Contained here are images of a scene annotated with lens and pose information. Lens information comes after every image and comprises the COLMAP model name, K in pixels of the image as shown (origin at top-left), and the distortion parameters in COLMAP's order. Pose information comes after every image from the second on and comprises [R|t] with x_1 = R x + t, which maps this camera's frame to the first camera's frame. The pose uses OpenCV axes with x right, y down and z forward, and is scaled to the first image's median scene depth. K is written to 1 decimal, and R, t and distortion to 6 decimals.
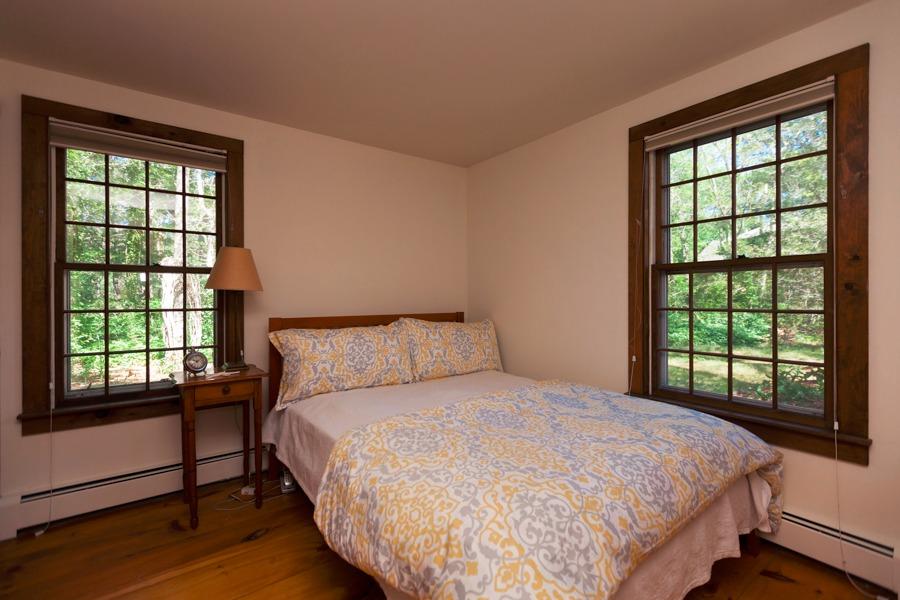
lens RADIAL K [[410.0, 0, 436.2], [0, 410.0, 291.8], [0, 0, 1]] dist [0.001388, 0.000202]
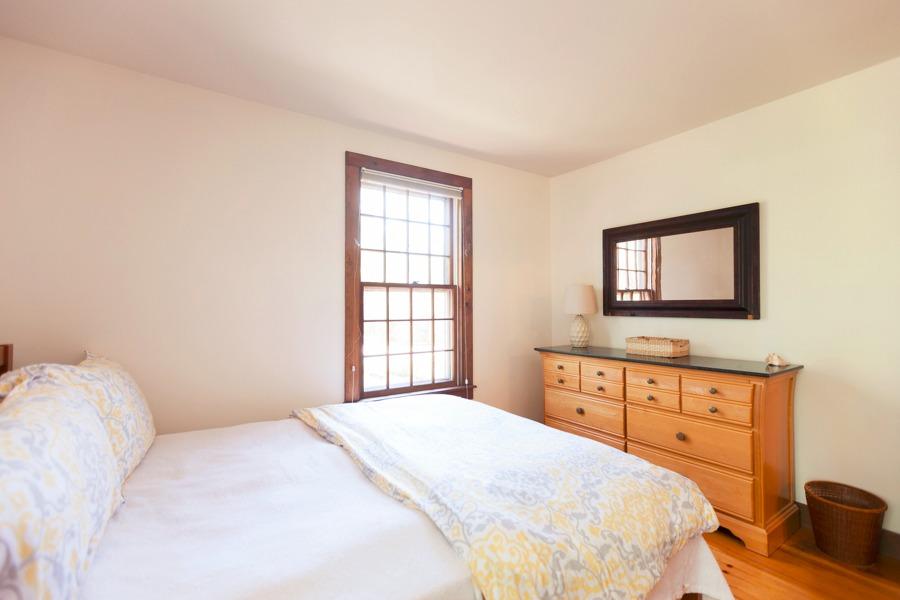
lens RADIAL K [[410.0, 0, 436.2], [0, 410.0, 291.8], [0, 0, 1]] dist [0.001388, 0.000202]
pose [[0.028422, 0.046076, 0.998534, -0.845277], [-0.009091, 0.998908, -0.045834, 0.019256], [-0.999555, -0.007775, 0.028809, 1.086648]]
